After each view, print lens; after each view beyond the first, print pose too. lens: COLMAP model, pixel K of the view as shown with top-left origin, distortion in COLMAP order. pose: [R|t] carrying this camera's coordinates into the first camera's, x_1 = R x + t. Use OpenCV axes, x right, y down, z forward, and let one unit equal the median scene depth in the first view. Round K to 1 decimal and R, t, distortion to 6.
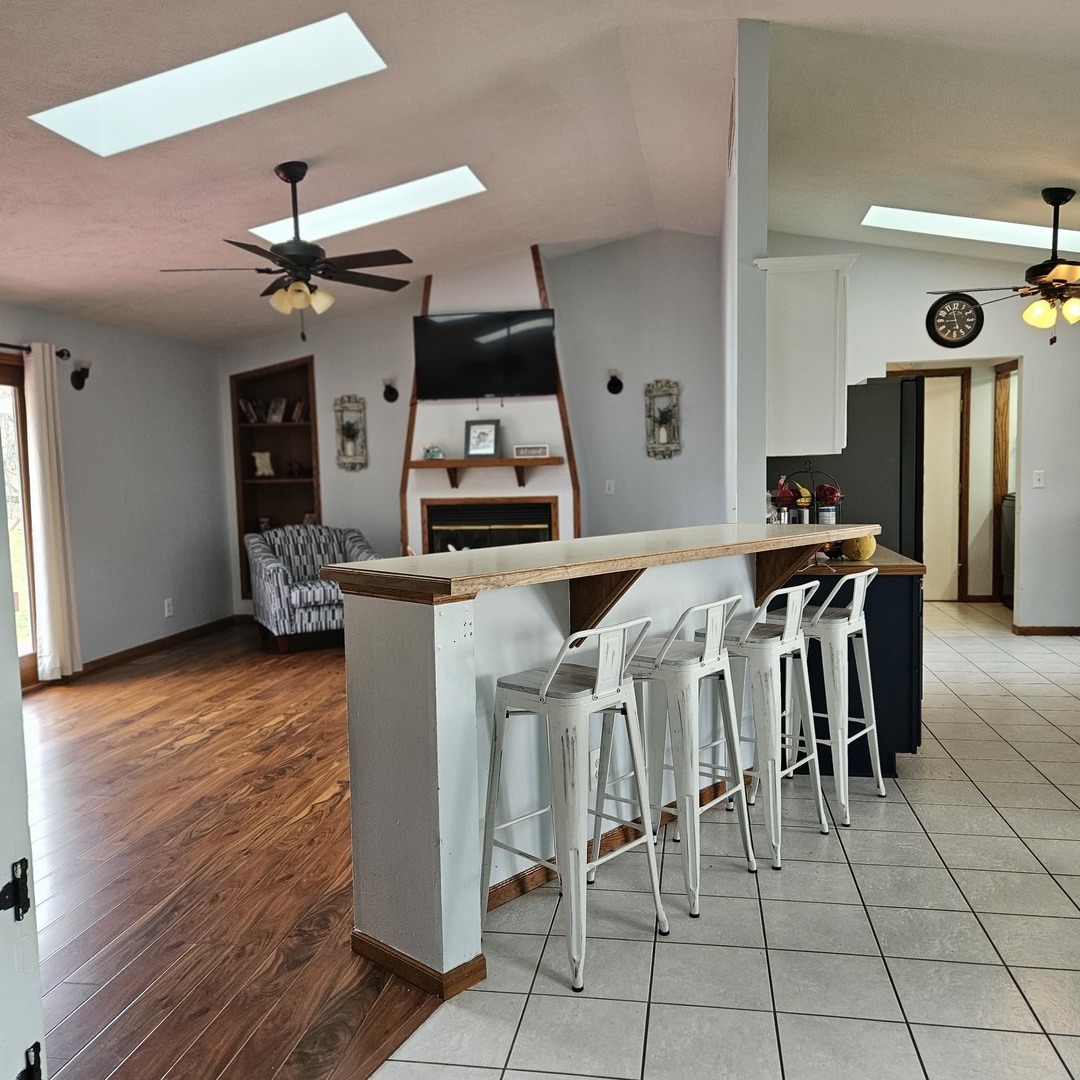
lens RADIAL K [[964.8, 0, 539.1], [0, 964.8, 543.5], [0, 0, 1]] dist [0.086866, -0.081490]
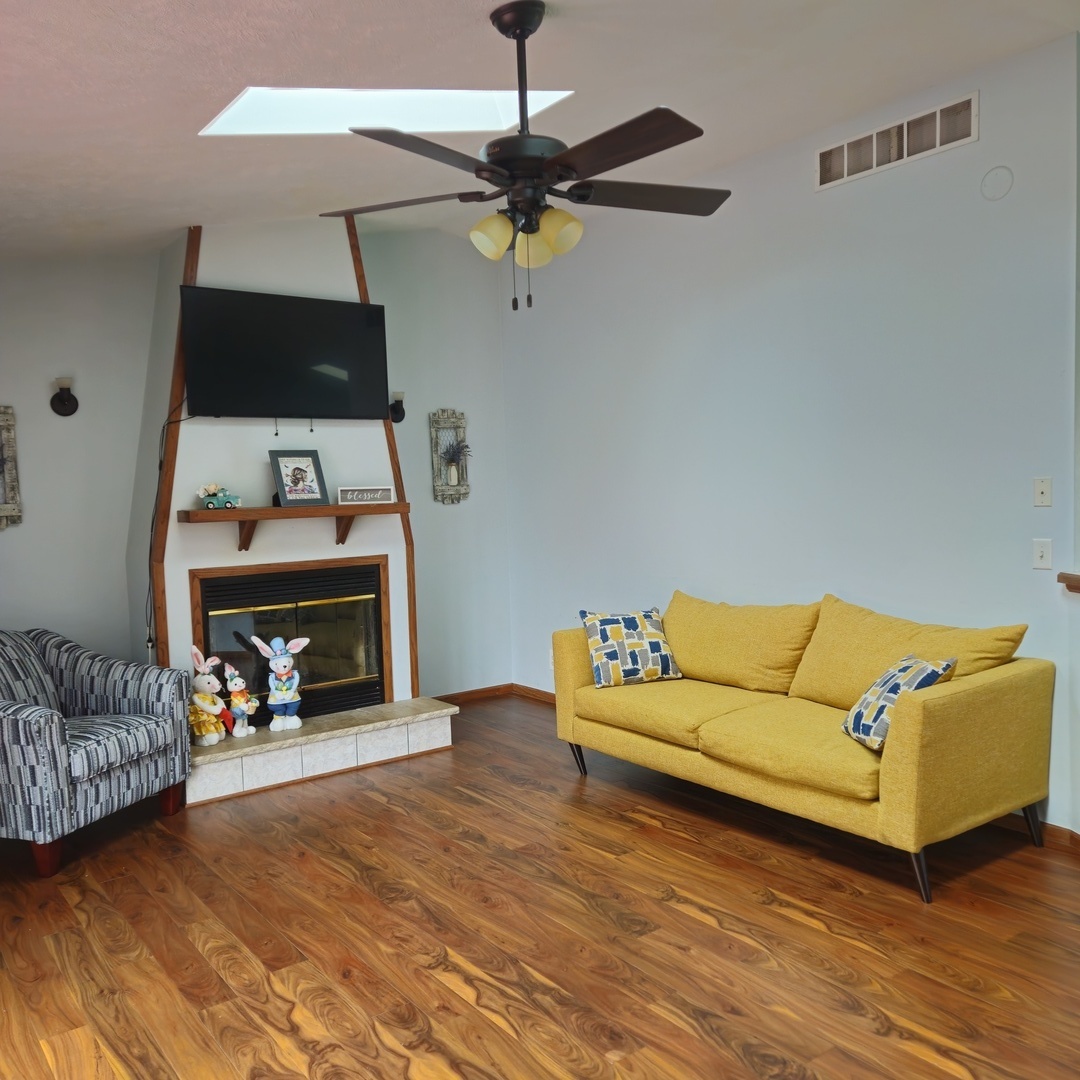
lens RADIAL K [[964.8, 0, 536.1], [0, 964.8, 537.0], [0, 0, 1]] dist [0.086866, -0.081490]
pose [[0.684591, -0.035704, 0.728052, -0.448208], [0.076267, 0.996826, -0.022830, -0.036901], [-0.724926, 0.071155, 0.685141, 0.405478]]
